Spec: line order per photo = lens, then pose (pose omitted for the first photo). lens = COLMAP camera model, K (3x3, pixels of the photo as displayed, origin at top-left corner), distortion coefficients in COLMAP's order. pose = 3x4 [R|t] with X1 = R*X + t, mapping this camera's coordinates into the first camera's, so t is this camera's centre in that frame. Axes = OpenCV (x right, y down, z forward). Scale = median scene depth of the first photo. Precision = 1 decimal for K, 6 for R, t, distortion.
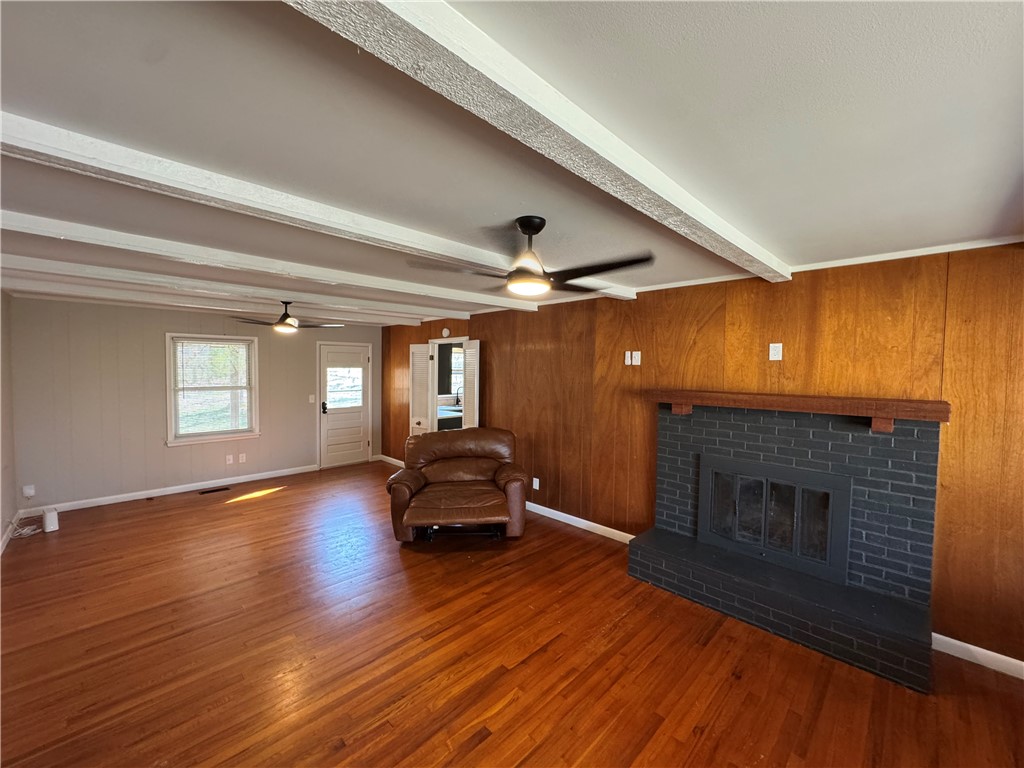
lens RADIAL K [[408.9, 0, 512.3], [0, 408.9, 383.2], [0, 0, 1]] dist [-0.005303, 0.000008]
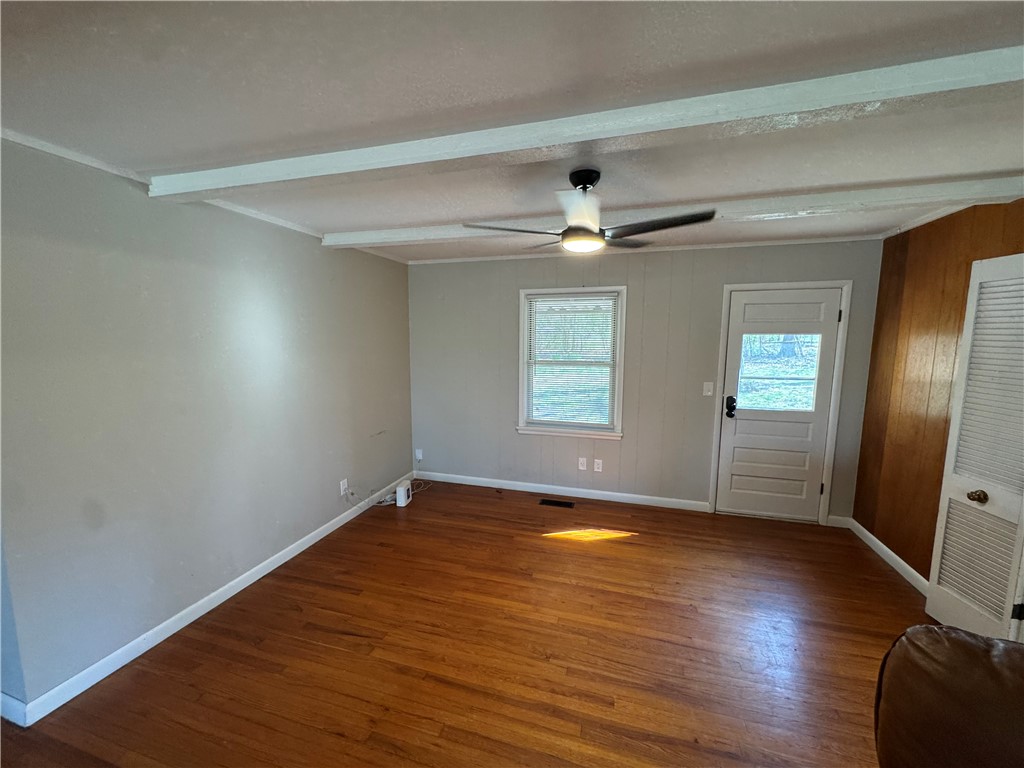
lens RADIAL K [[408.9, 0, 509.6], [0, 408.9, 385.8], [0, 0, 1]] dist [-0.005303, 0.000008]
pose [[0.471263, 0.098918, -0.876428, -0.124624], [-0.031844, 0.994951, 0.095172, -0.011669], [0.881417, -0.016942, 0.472034, 0.492685]]
